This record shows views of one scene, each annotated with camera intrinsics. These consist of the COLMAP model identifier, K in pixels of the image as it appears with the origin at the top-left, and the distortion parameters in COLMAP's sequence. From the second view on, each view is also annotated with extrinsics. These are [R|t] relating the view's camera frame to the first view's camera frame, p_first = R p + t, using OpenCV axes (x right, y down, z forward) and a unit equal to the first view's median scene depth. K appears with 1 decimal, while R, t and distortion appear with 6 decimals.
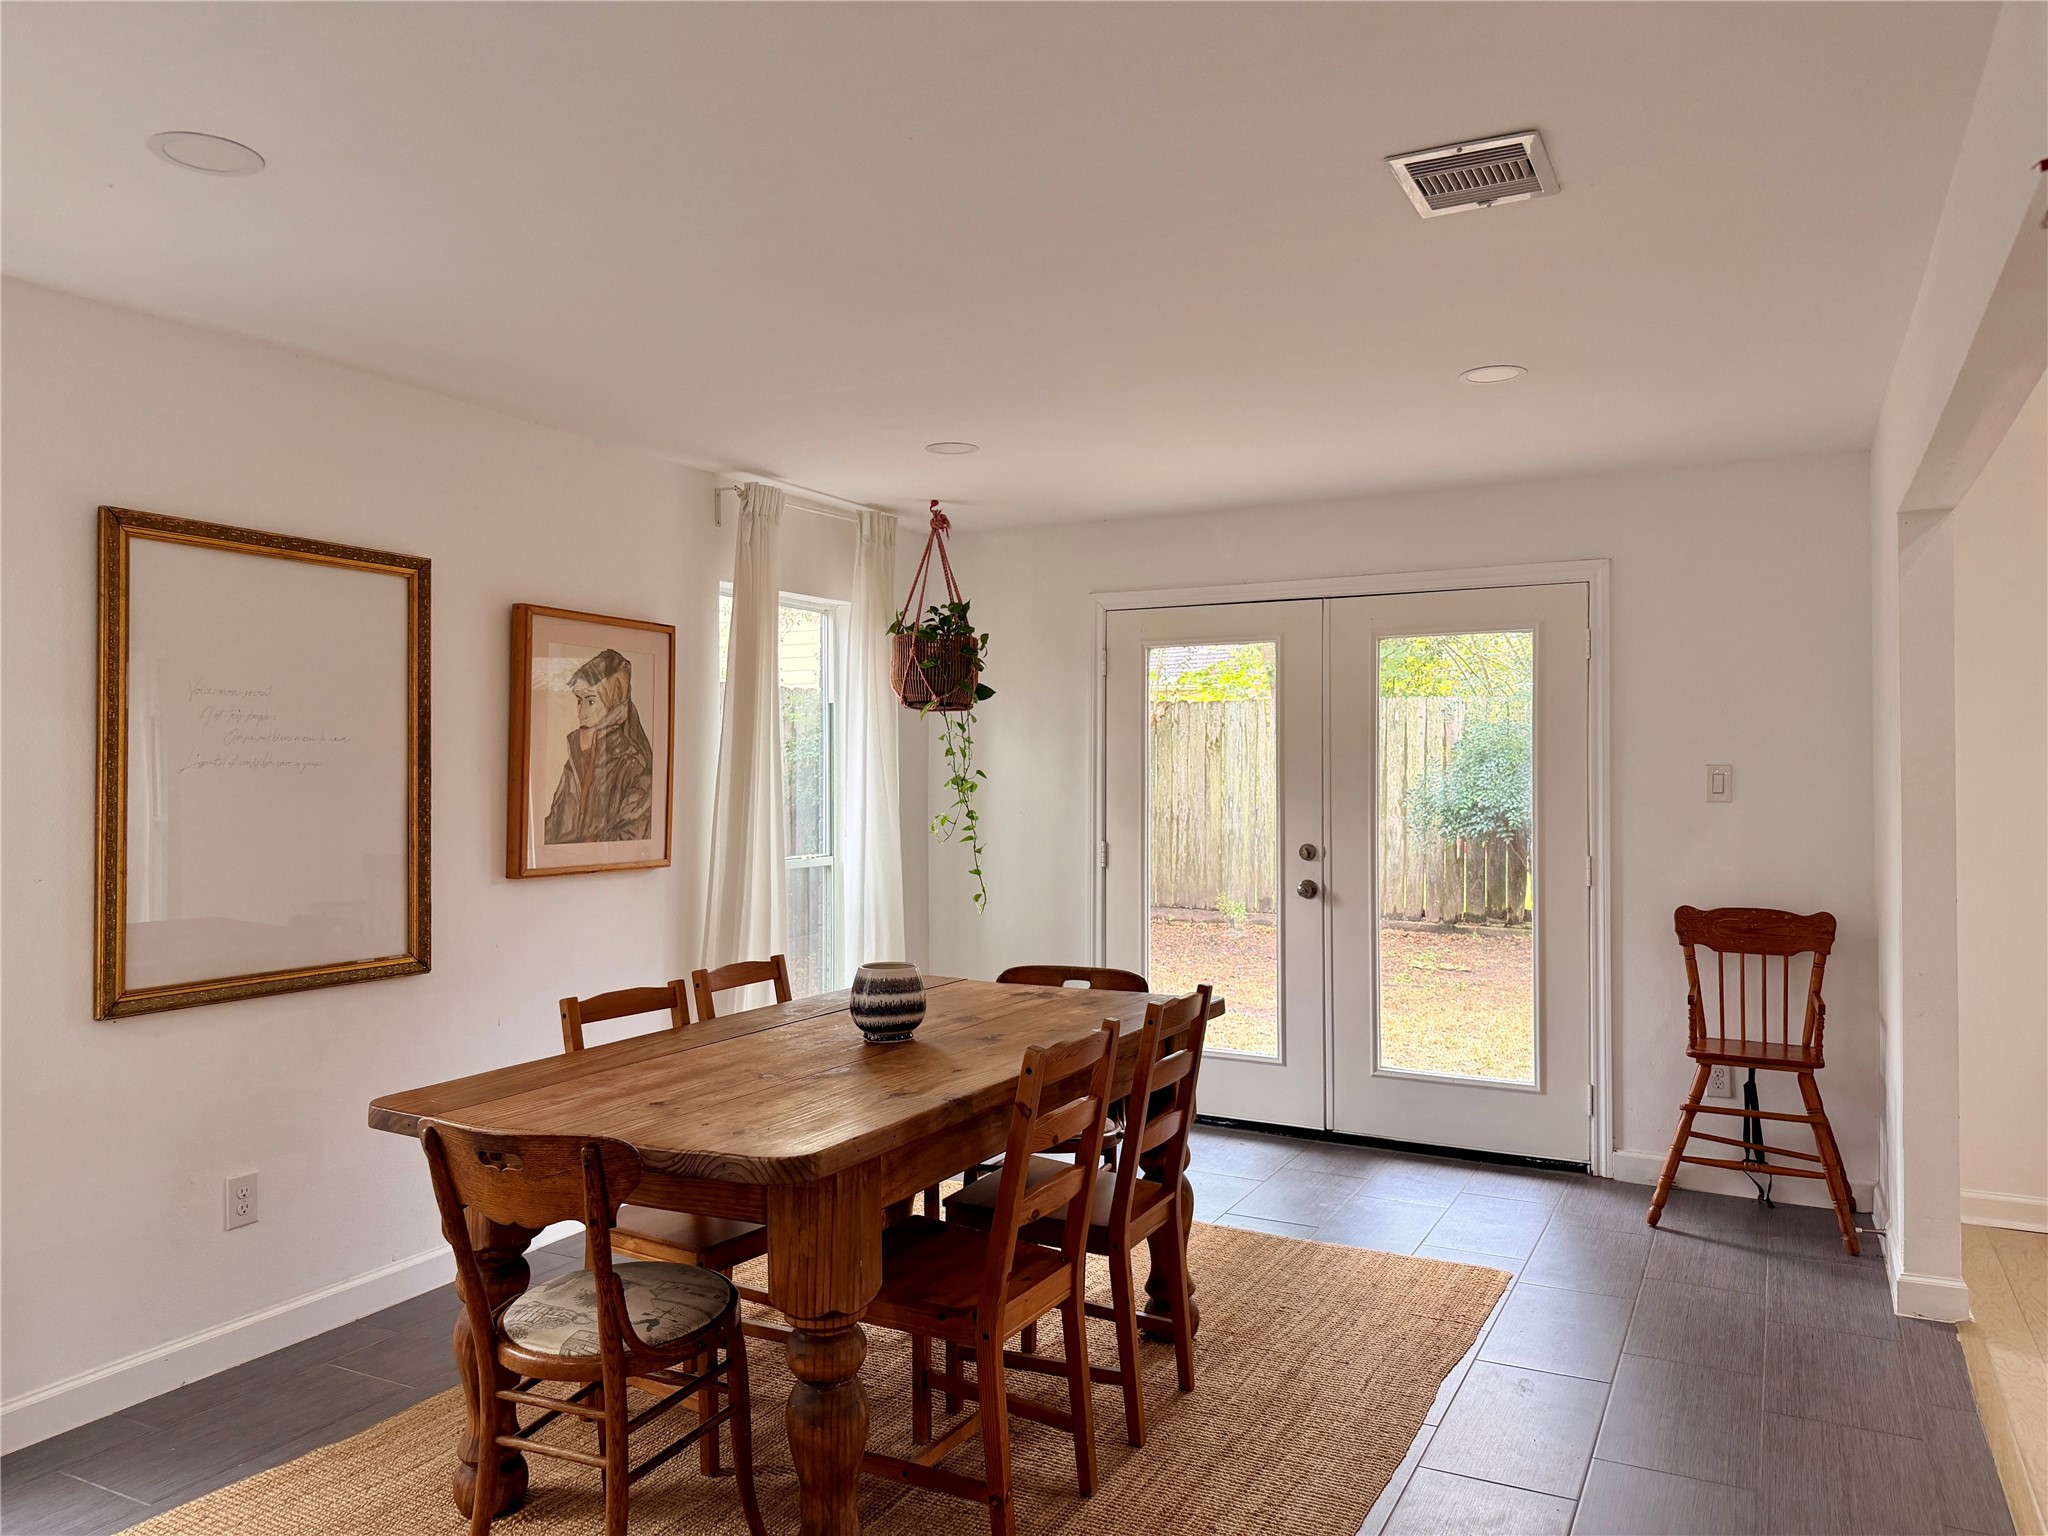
lens RADIAL K [[1424.0, 0, 1024.0], [0, 1424.0, 768.0], [0, 0, 1]] dist [-0.037560, -0.000879]
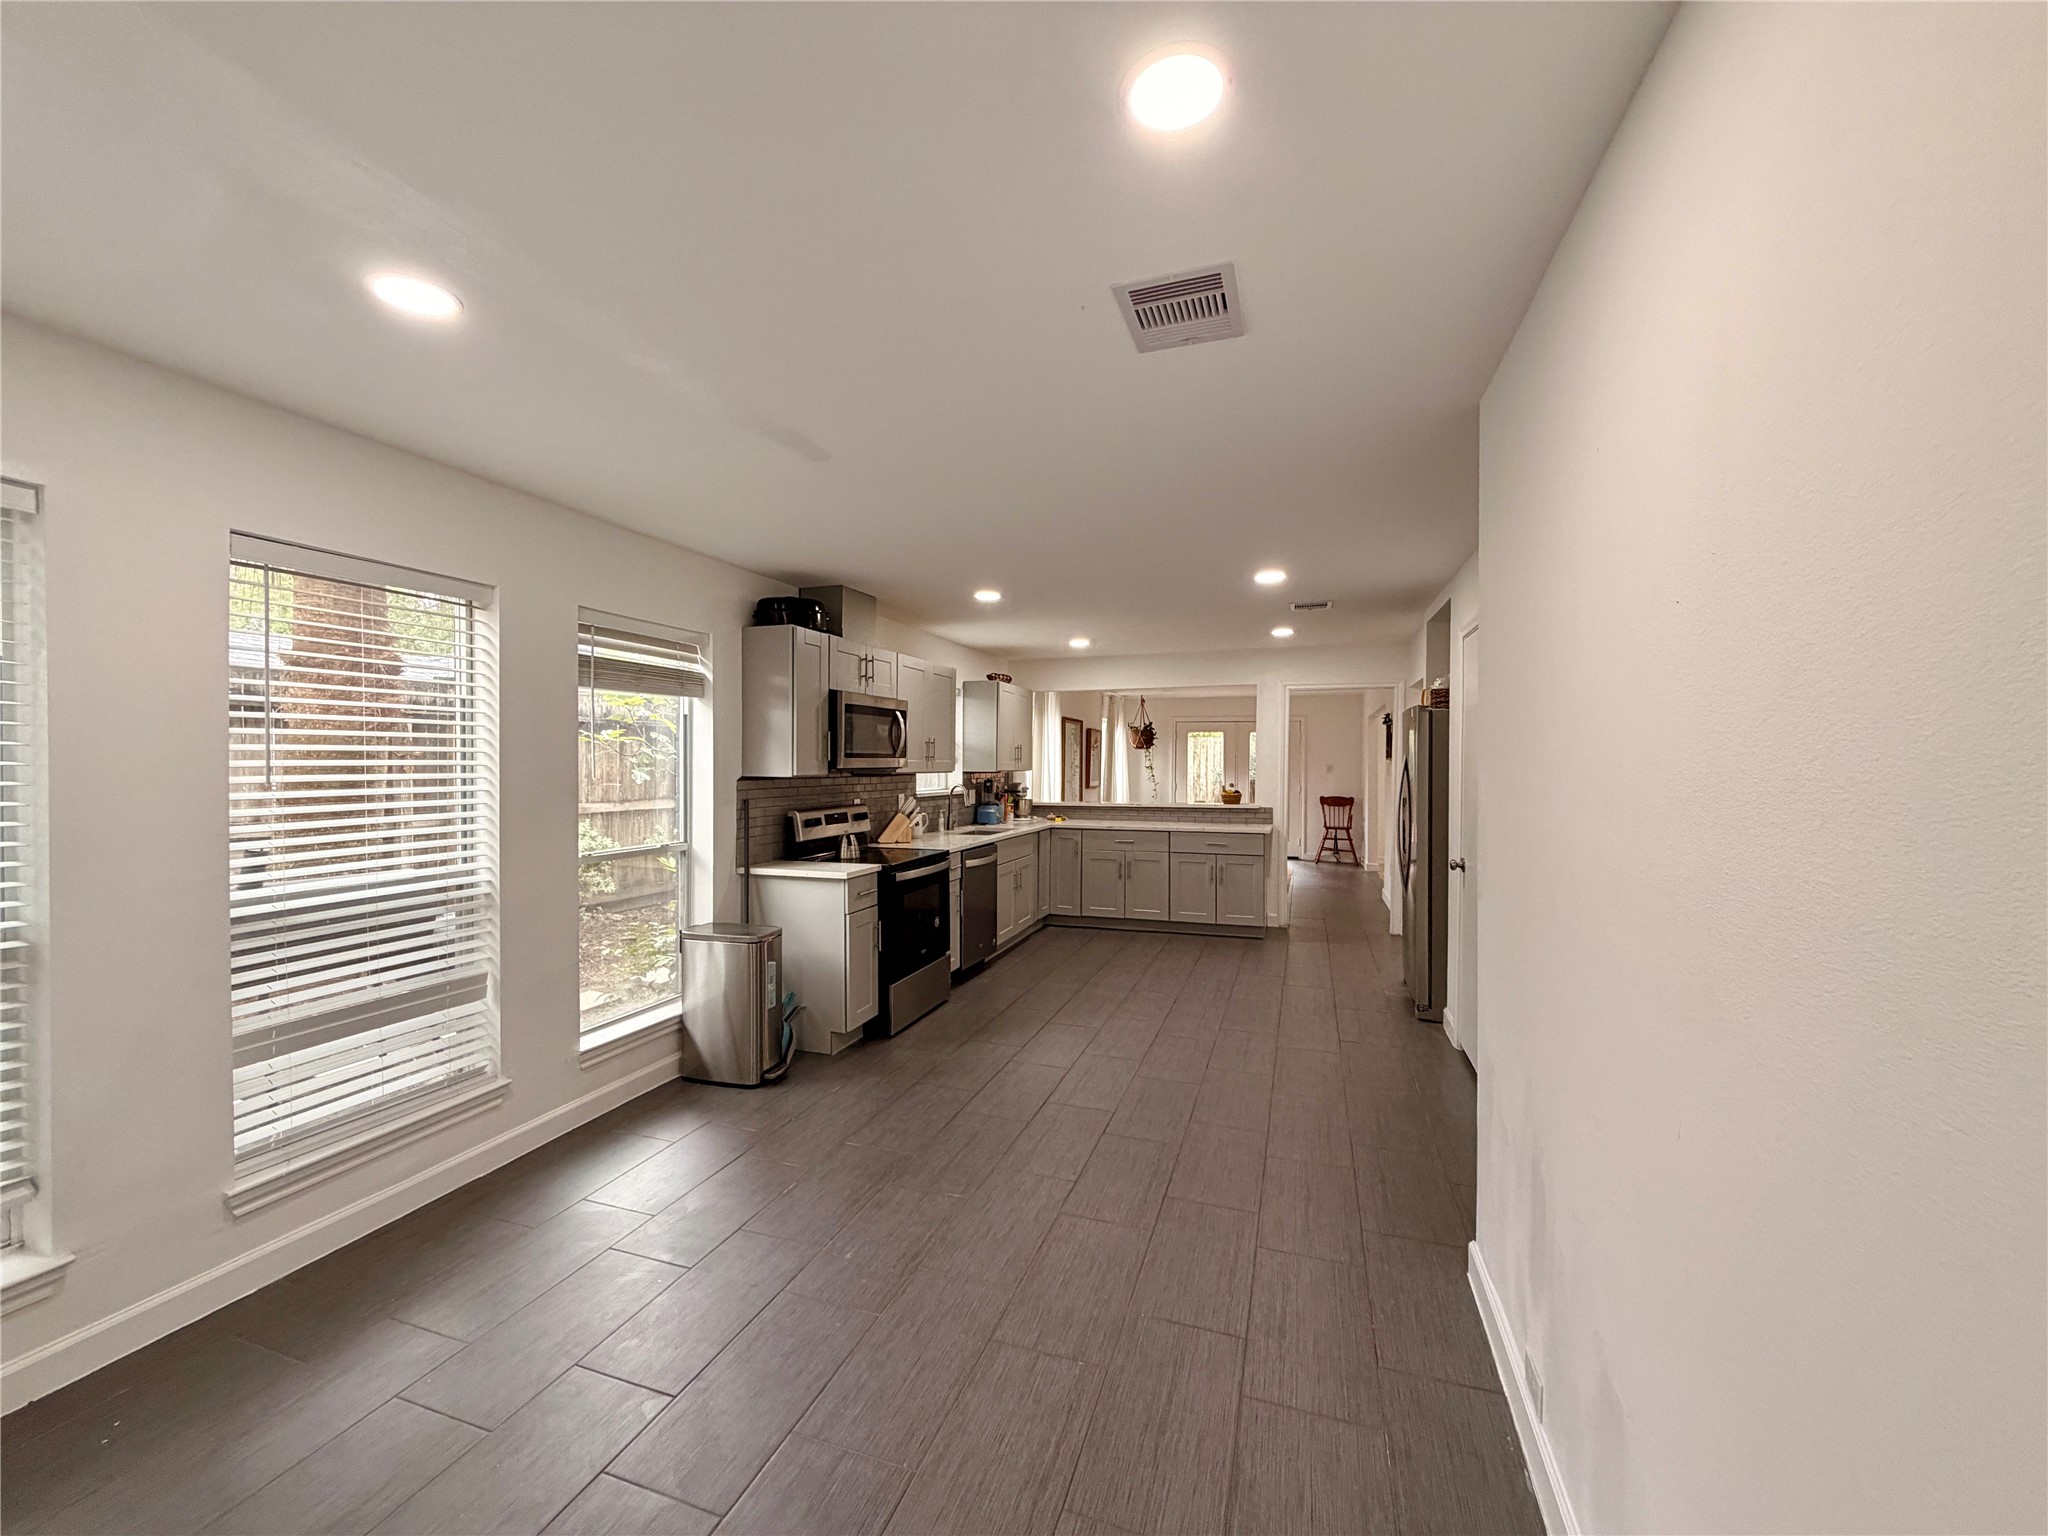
lens RADIAL K [[827.8, 0, 1024.0], [0, 827.8, 768.0], [0, 0, 1]] dist [0.000563, 0.000053]
pose [[0.990664, 0.007653, 0.136112, -0.825063], [-0.010153, 0.999792, 0.017682, -0.027010], [-0.135949, -0.018899, 0.990536, -1.468788]]
